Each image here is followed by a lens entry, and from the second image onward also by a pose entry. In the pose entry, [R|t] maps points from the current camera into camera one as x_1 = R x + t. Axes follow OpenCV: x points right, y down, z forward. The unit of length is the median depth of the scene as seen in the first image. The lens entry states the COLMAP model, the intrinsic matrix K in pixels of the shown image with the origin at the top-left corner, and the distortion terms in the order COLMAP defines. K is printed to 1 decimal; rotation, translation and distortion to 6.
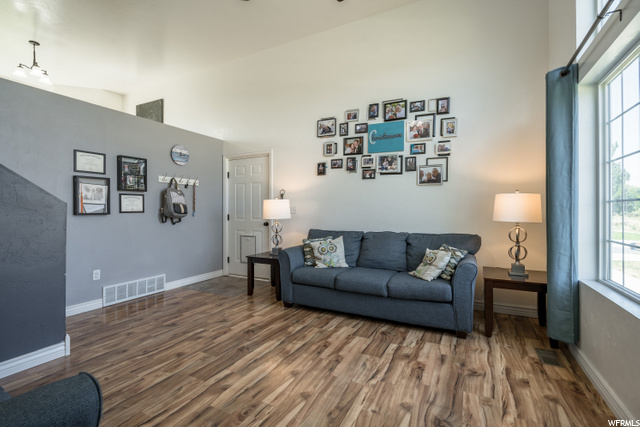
lens RADIAL K [[290.2, 0, 320.0], [0, 290.2, 213.5], [0, 0, 1]] dist [-0.001278, -0.000164]
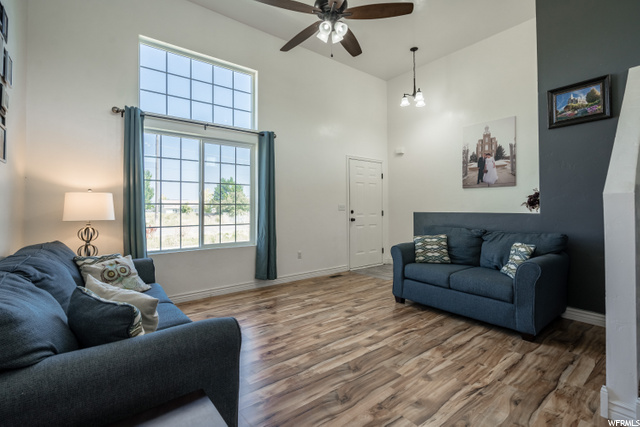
lens RADIAL K [[295.7, 0, 320.1], [0, 295.7, 200.4], [0, 0, 1]] dist [0.000016, 0.000039]
pose [[-0.912734, 0.019031, 0.408111, -0.445448], [0.012056, 0.999734, -0.019656, -0.010470], [-0.408377, -0.013021, -0.912721, 1.527028]]
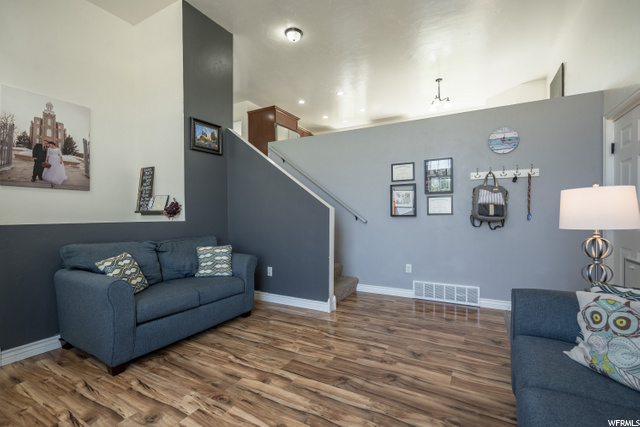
lens RADIAL K [[291.7, 0, 320.0], [0, 291.7, 213.5], [0, 0, 1]] dist [0.000668, 0.000178]
pose [[-0.026989, 0.000004, -0.999636, 0.473147], [-0.003285, 0.999995, 0.000093, -0.007137], [0.999630, 0.003286, -0.026989, 0.791608]]
